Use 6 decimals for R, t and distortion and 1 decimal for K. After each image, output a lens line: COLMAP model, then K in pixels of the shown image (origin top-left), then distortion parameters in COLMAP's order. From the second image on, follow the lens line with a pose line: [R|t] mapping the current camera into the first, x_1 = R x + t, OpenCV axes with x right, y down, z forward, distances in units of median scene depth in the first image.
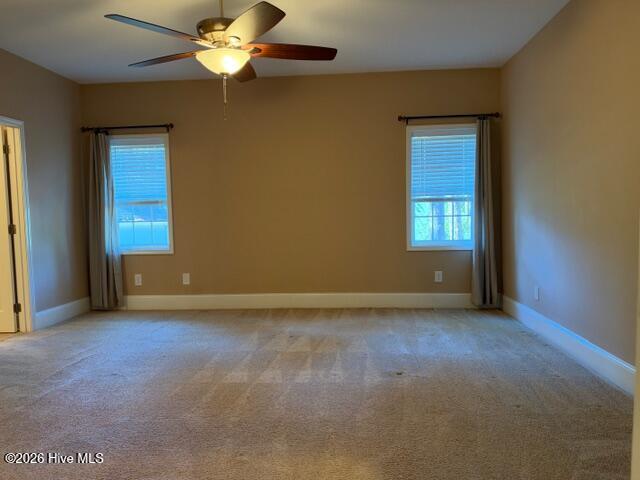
lens RADIAL K [[457.8, 0, 320.0], [0, 457.8, 240.0], [0, 0, 1]] dist [0.090207, -0.146419]
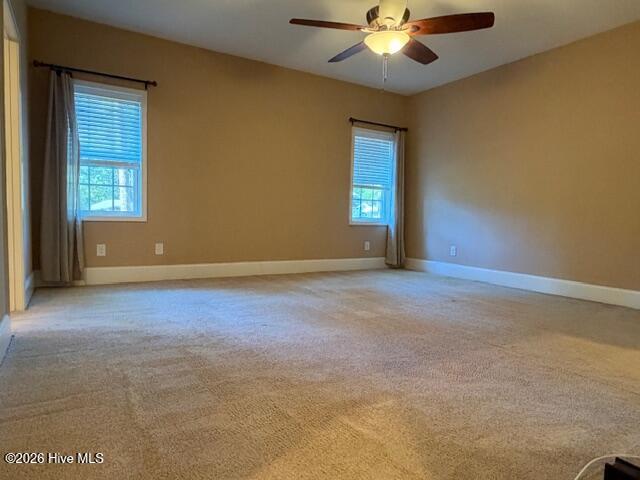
lens RADIAL K [[426.5, 0, 320.0], [0, 426.5, 240.0], [0, 0, 1]] dist [0.026229, -0.001376]
pose [[0.810366, 0.010011, 0.585838, -0.550110], [-0.013461, 0.999908, 0.001534, 0.061903], [-0.585769, -0.009129, 0.810426, 0.097851]]
